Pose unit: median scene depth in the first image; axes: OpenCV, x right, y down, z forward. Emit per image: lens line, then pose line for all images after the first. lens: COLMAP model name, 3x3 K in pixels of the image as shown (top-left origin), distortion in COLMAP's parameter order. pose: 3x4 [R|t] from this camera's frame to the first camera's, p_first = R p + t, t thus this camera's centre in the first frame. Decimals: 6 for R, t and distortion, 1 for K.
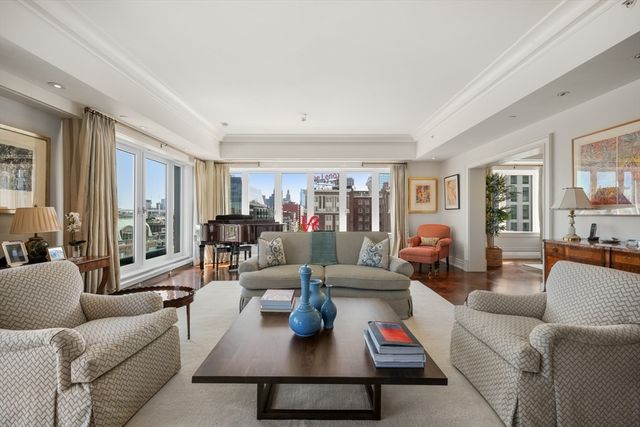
lens RADIAL K [[264.9, 0, 313.3], [0, 264.9, 215.5], [0, 0, 1]] dist [-0.004112, -0.000047]
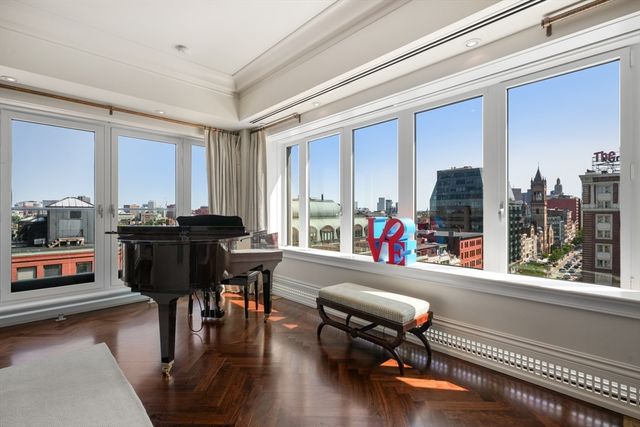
lens RADIAL K [[284.6, 0, 319.8], [0, 284.6, 213.5], [0, 0, 1]] dist [0.001328, 0.000718]
pose [[0.698146, -0.002807, -0.715950, 0.308348], [-0.000307, 0.999991, -0.004220, -0.004597], [0.715955, 0.003166, 0.698139, 0.881288]]
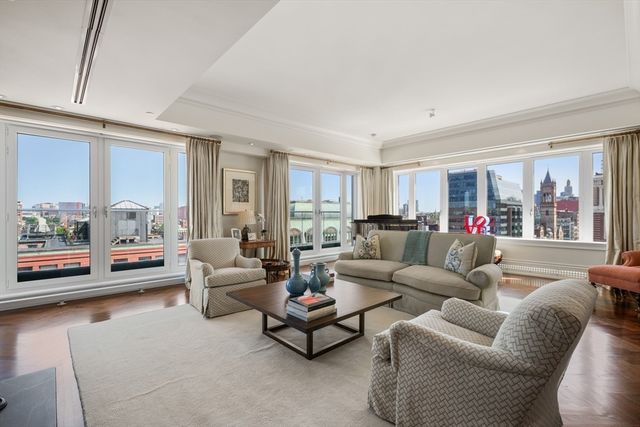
lens RADIAL K [[284.6, 0, 319.8], [0, 284.6, 215.0], [0, 0, 1]] dist [0.001328, 0.000718]
pose [[0.682826, -0.002913, -0.730576, 0.438737], [-0.000374, 0.999991, -0.004337, 0.003525], [0.730581, 0.003235, 0.682818, 0.002826]]
